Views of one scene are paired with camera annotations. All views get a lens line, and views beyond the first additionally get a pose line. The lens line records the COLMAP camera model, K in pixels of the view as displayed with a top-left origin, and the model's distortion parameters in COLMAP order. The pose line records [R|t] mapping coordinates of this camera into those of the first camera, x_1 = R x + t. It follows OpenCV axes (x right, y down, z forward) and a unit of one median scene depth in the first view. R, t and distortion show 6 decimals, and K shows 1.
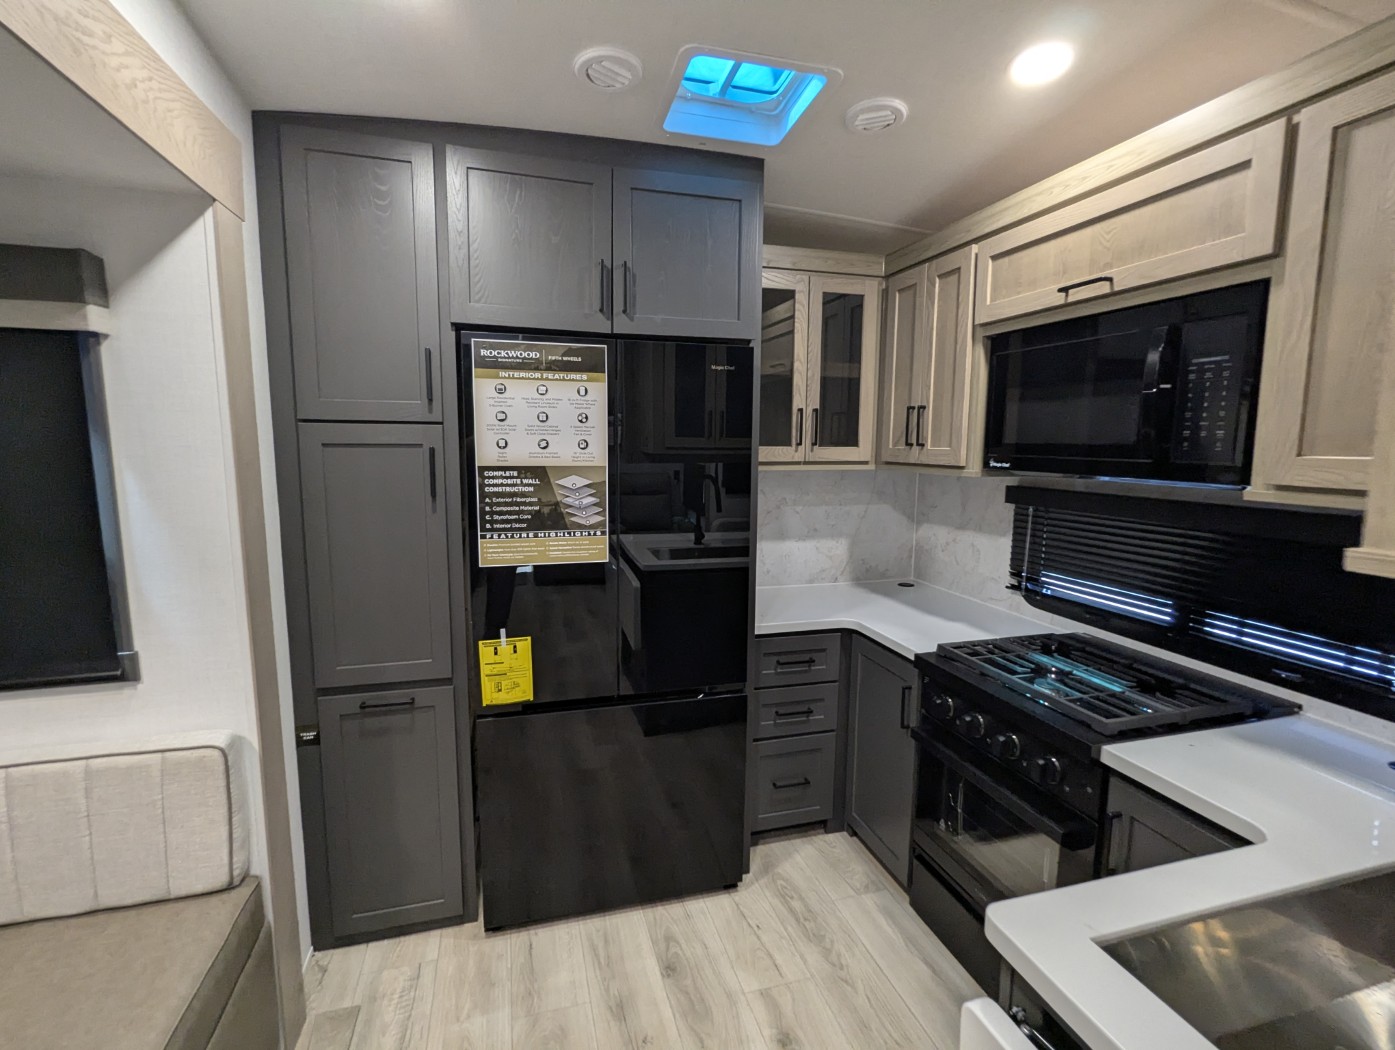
lens RADIAL K [[662.4, 0, 698.0], [0, 662.4, 527.8], [0, 0, 1]] dist [-0.003256, 0.002573]
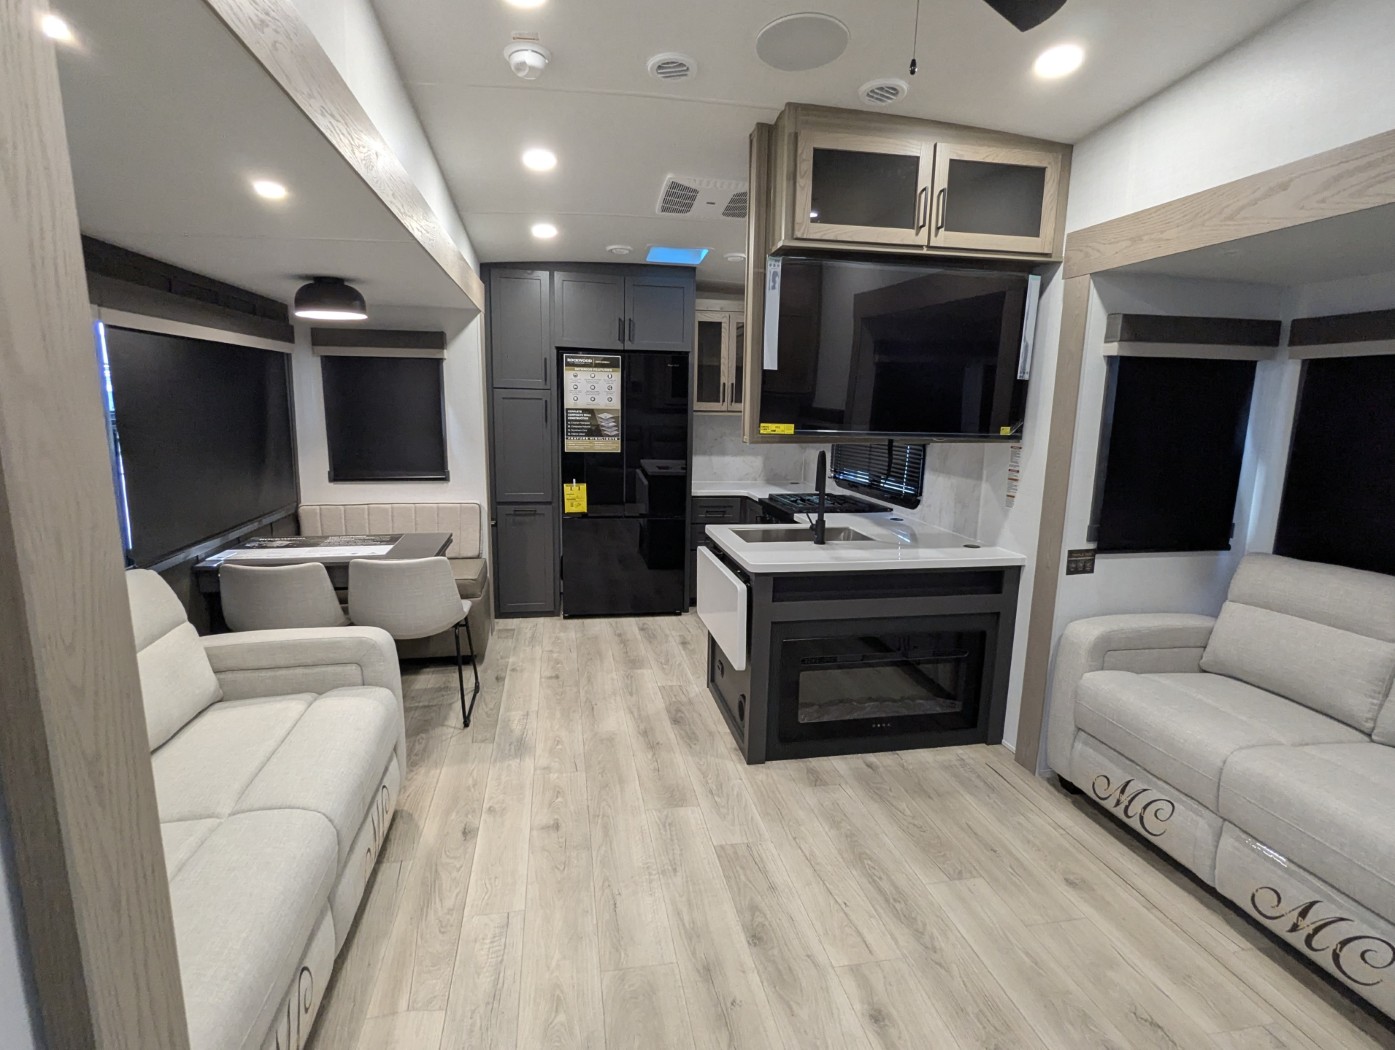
lens RADIAL K [[705.5, 0, 696.7], [0, 705.5, 526.8], [0, 0, 1]] dist [-0.004877, 0.002280]
pose [[0.995399, 0.027826, -0.091684, 0.361288], [-0.023919, 0.998770, 0.043438, 0.201082], [0.092780, -0.041045, 0.994840, -1.414816]]
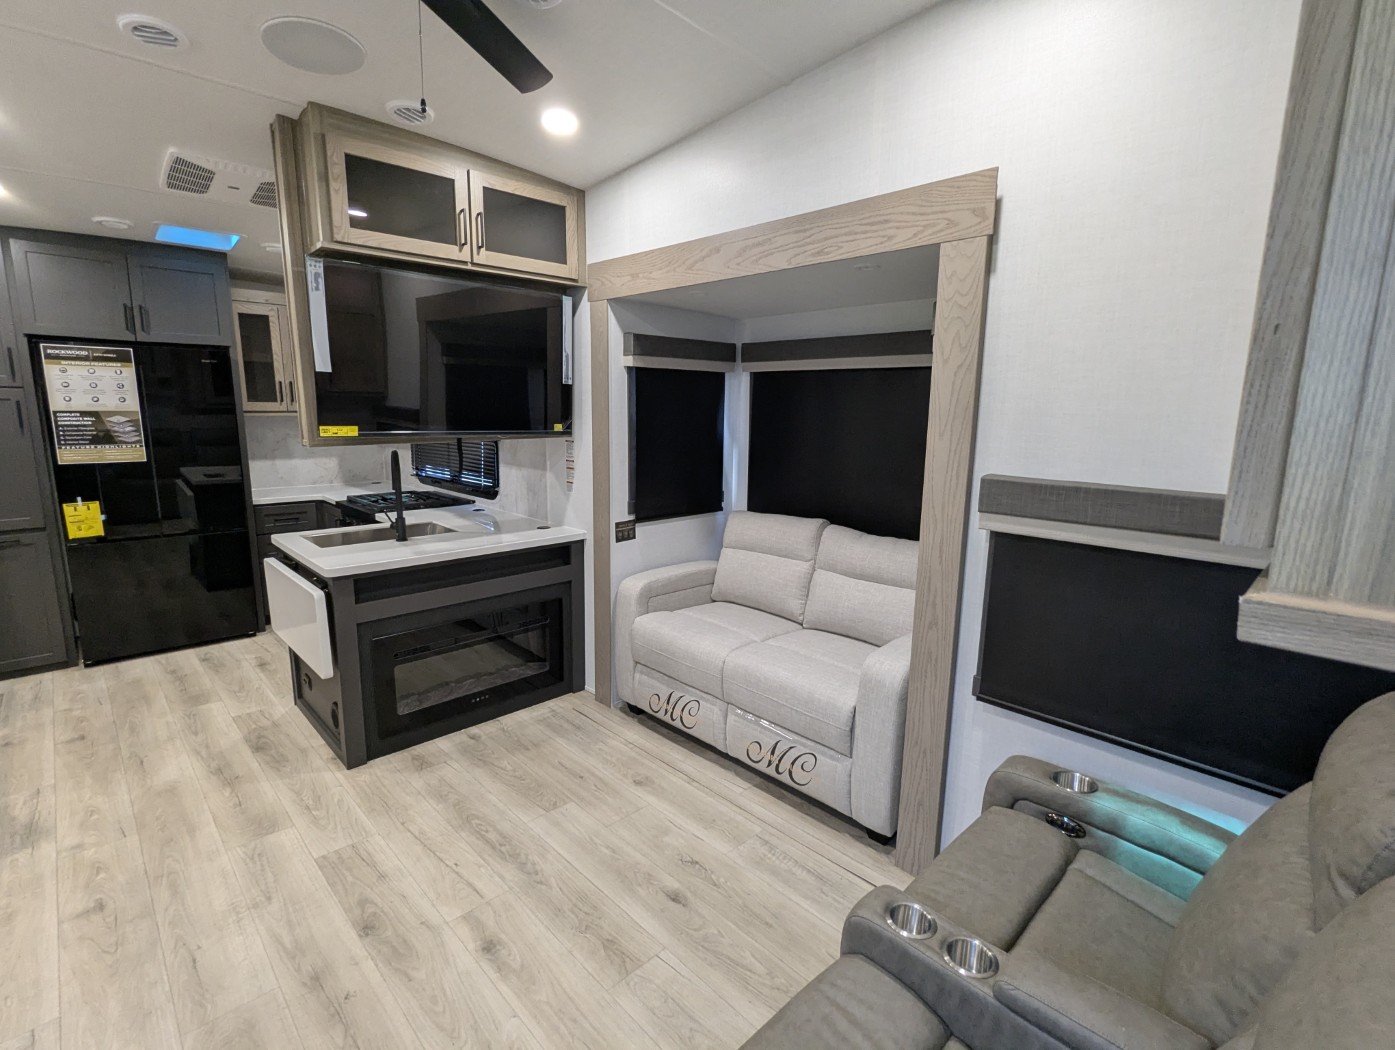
lens RADIAL K [[662.4, 0, 695.3], [0, 662.4, 526.5], [0, 0, 1]] dist [-0.003256, 0.002573]
pose [[0.886758, -0.077722, 0.455652, 0.401362], [0.052498, 0.996318, 0.067778, 0.199837], [-0.459242, -0.036182, 0.887574, -1.497193]]
